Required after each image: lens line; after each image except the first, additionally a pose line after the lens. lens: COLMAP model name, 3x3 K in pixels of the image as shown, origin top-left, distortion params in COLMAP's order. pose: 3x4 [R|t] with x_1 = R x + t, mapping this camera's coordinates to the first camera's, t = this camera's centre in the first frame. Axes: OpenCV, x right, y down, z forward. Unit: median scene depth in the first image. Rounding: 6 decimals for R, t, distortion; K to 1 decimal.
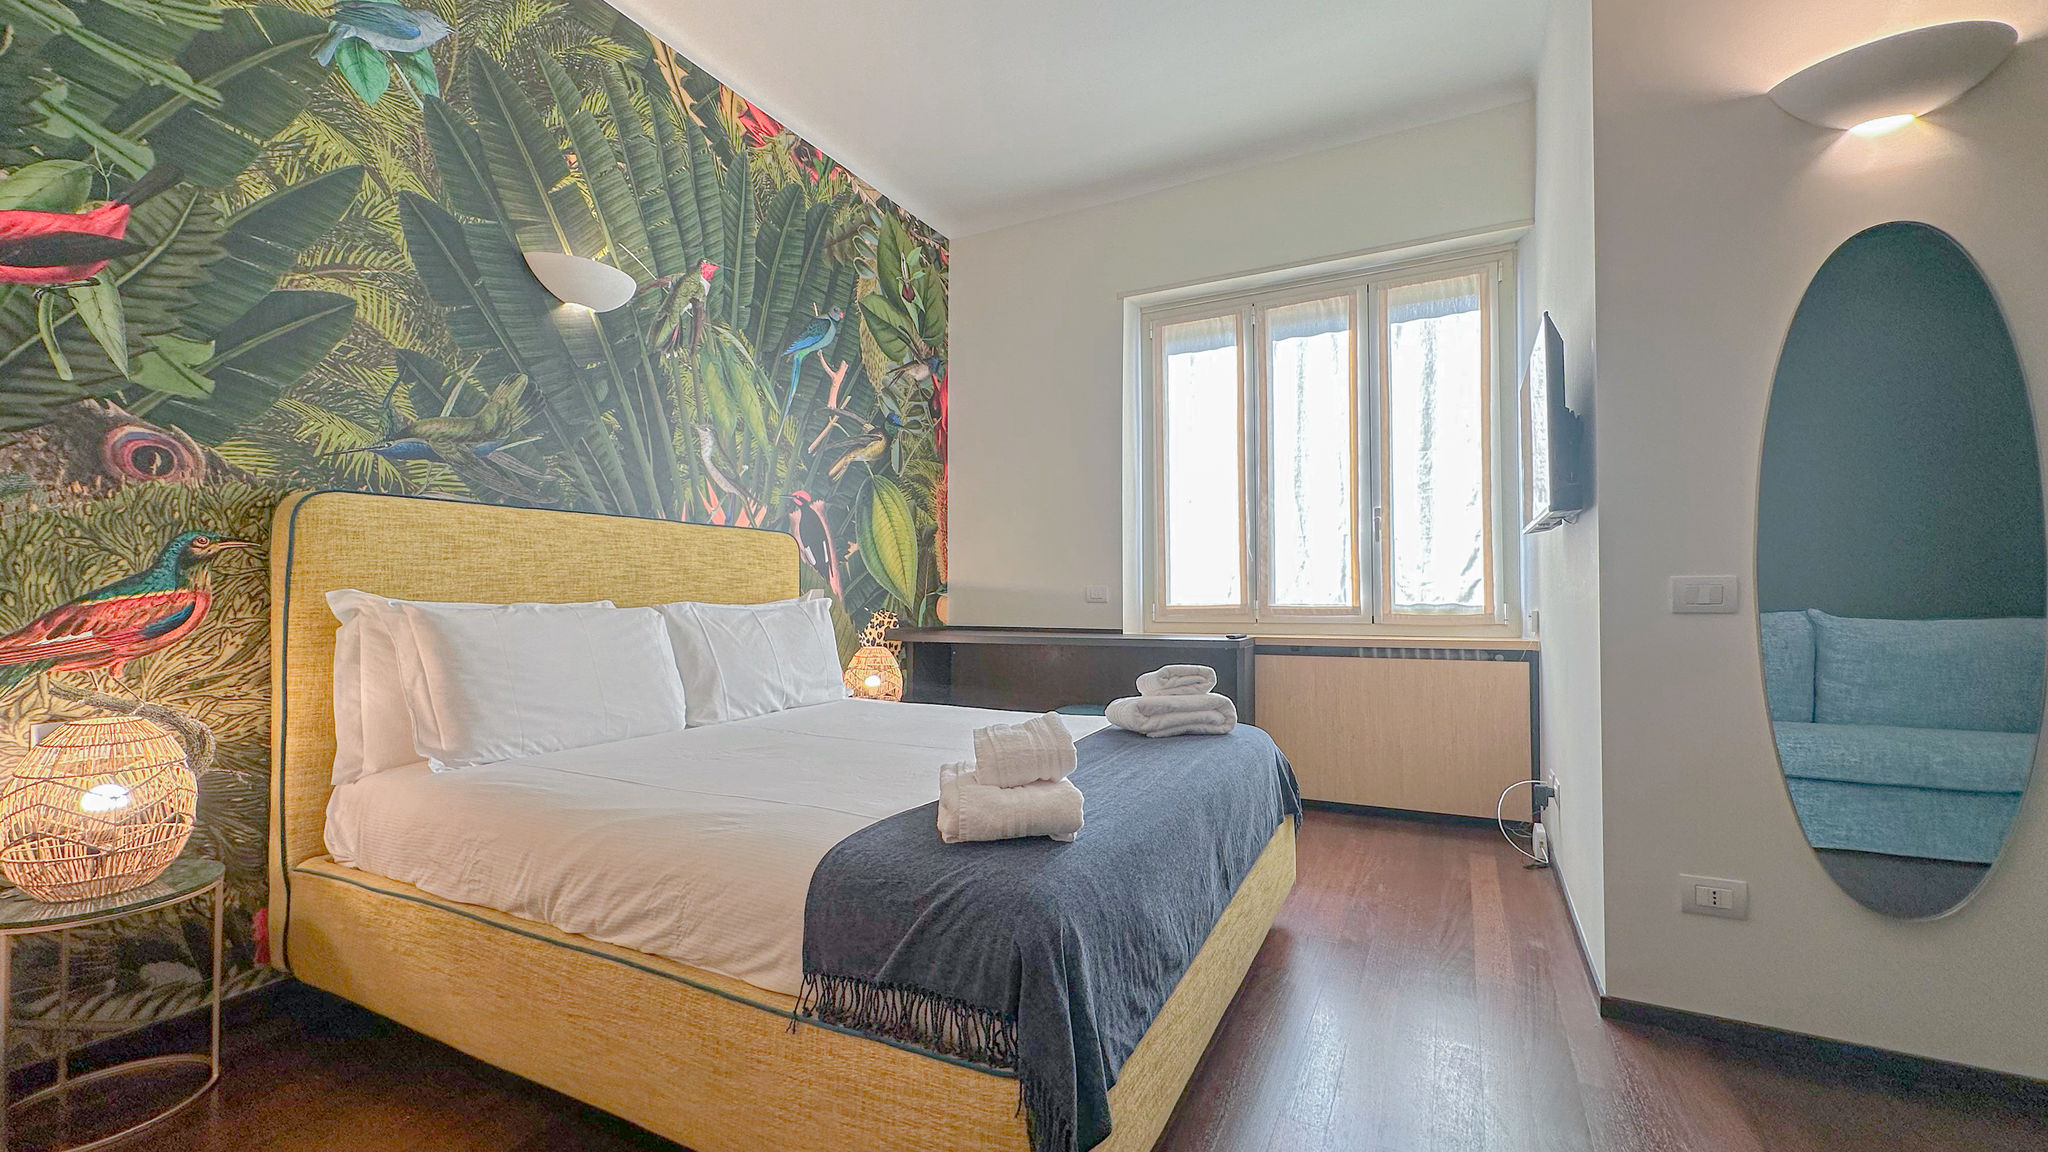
lens RADIAL K [[813.8, 0, 1035.5], [0, 813.8, 601.6], [0, 0, 1]] dist [0.003095, 0.001413]
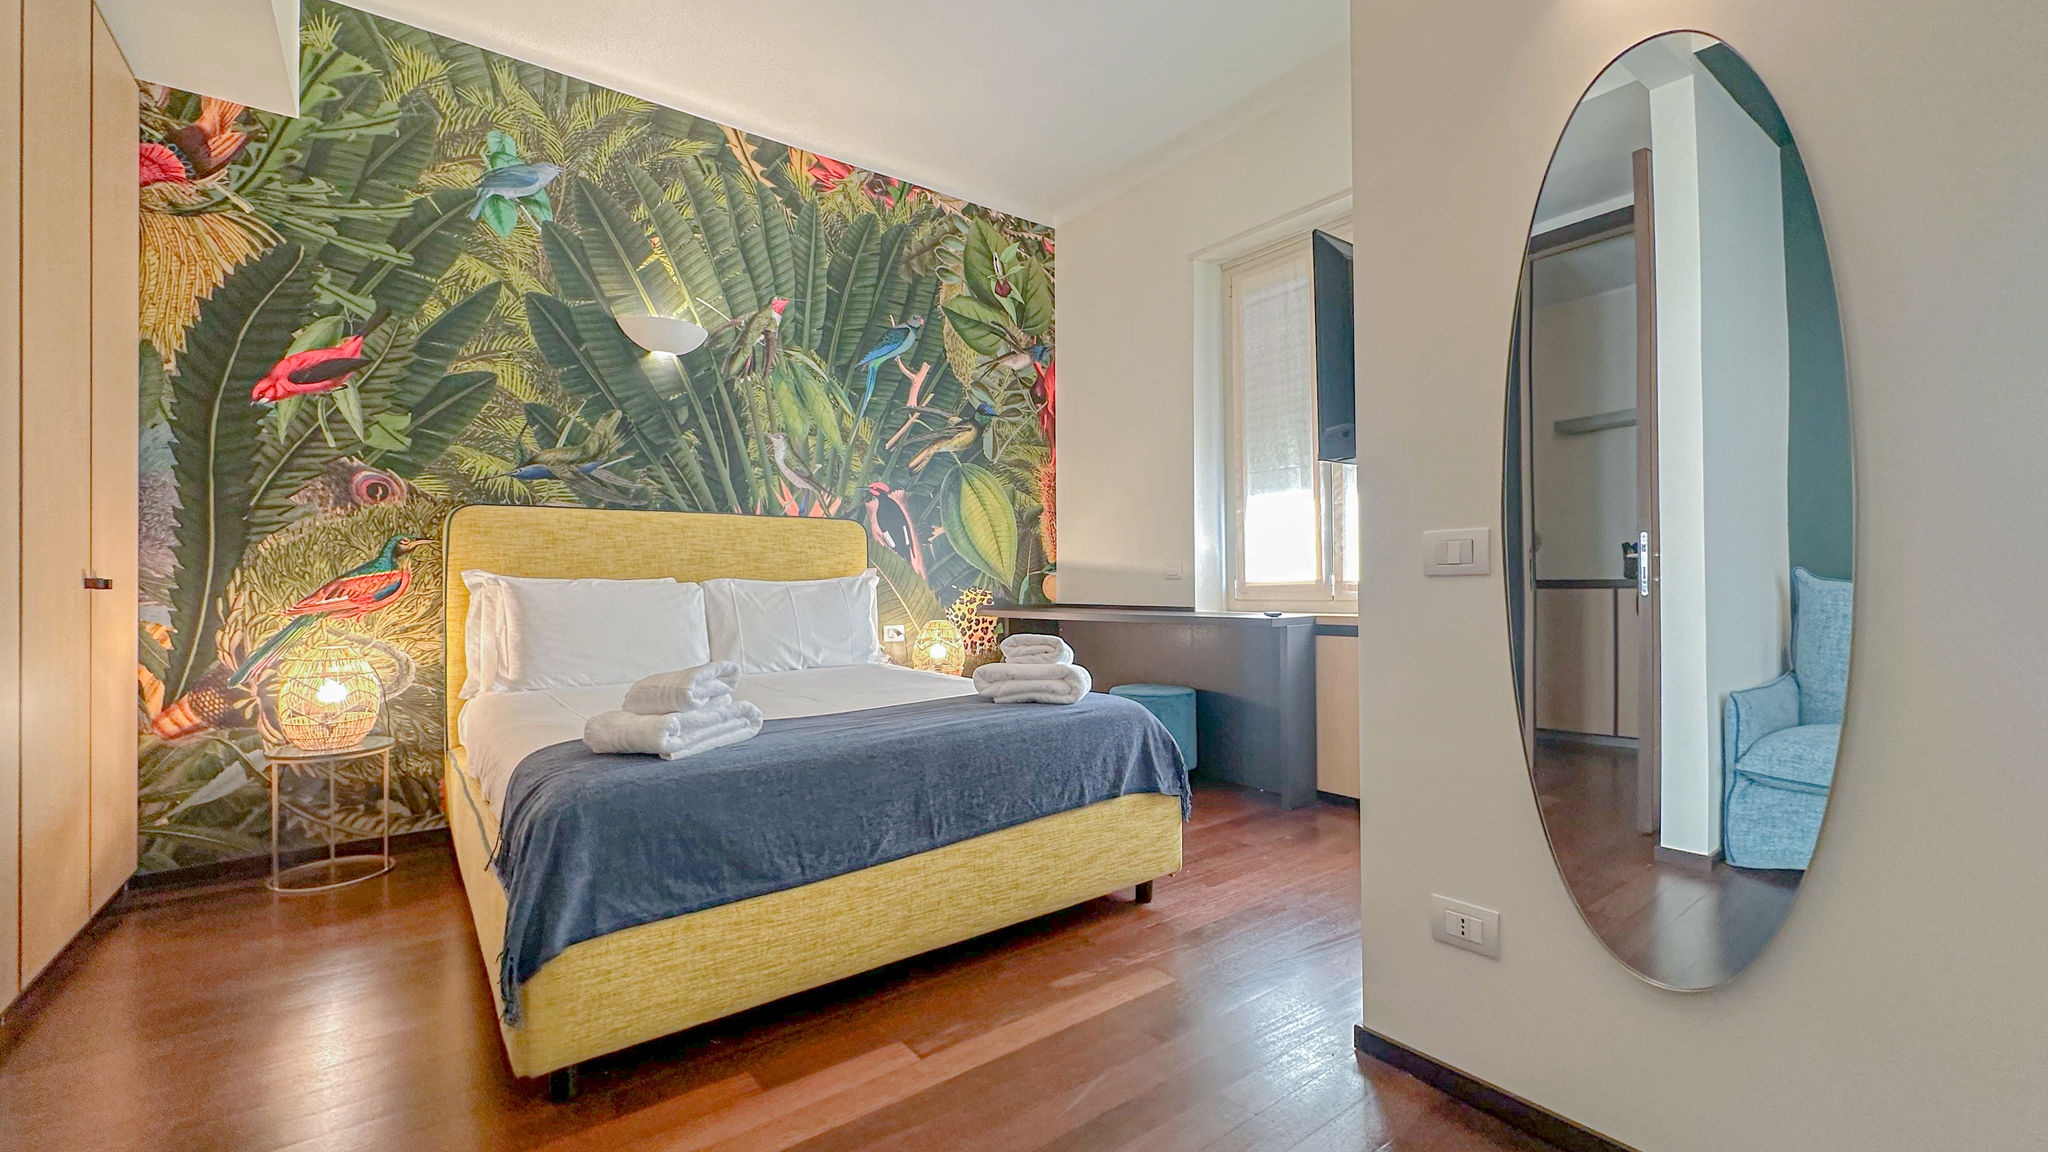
lens RADIAL K [[813.8, 0, 1001.2], [0, 813.8, 602.4], [0, 0, 1]] dist [0.003095, 0.001413]
pose [[0.888584, -0.004792, -0.458689, 0.558311], [0.009878, 0.999913, 0.008690, 0.033903], [0.458607, -0.012253, 0.888555, 0.090951]]
